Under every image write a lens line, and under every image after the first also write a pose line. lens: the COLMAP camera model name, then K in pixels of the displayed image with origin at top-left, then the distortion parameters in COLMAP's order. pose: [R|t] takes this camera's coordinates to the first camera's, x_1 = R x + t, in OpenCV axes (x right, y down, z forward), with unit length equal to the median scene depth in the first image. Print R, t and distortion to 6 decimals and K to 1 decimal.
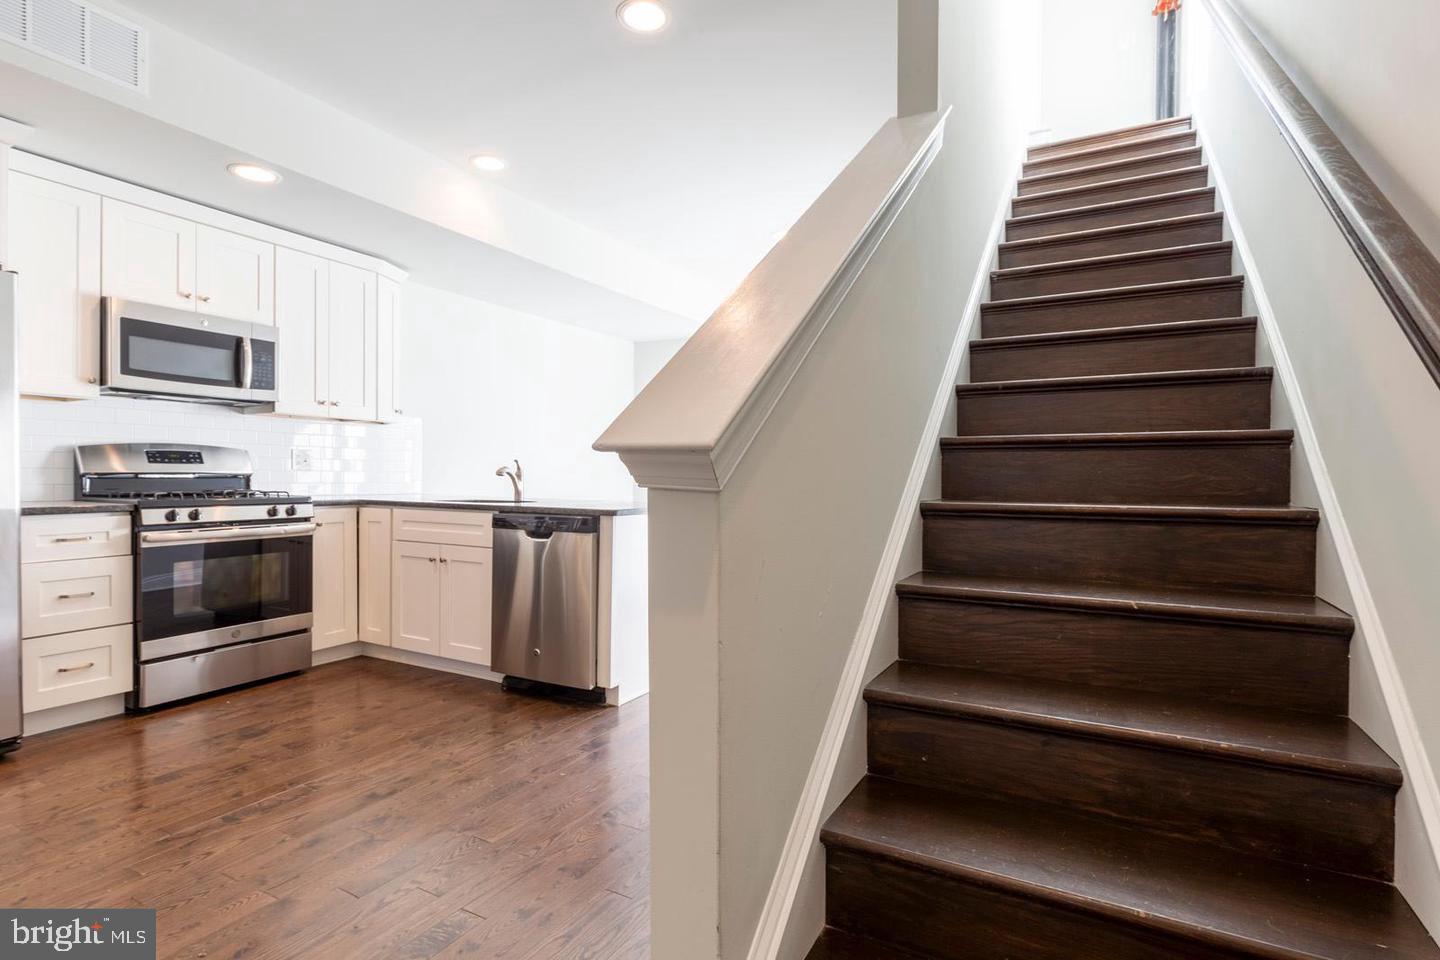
lens RADIAL K [[716.7, 0, 712.3], [0, 716.7, 479.6], [0, 0, 1]] dist [-0.000112, -0.002003]
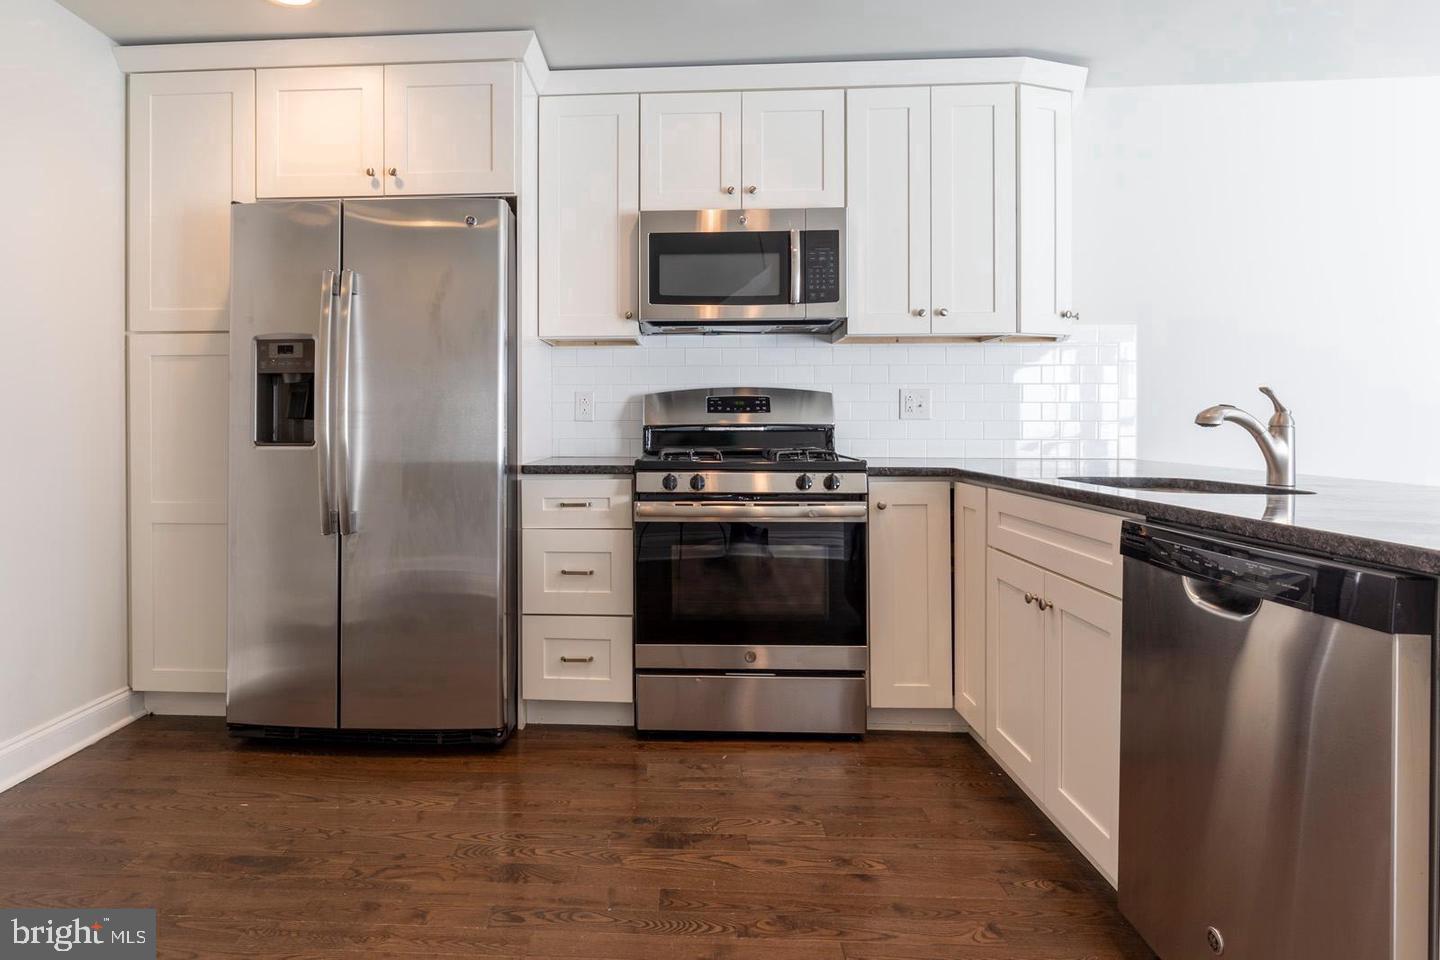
lens RADIAL K [[751.6, 0, 720.3], [0, 751.6, 427.5], [0, 0, 1]] dist [-0.000955, -0.000580]
pose [[0.430715, -0.005279, -0.902473, -0.021233], [-0.002385, 0.999973, -0.006987, -0.000773], [0.902485, 0.005162, 0.430690, 0.621799]]
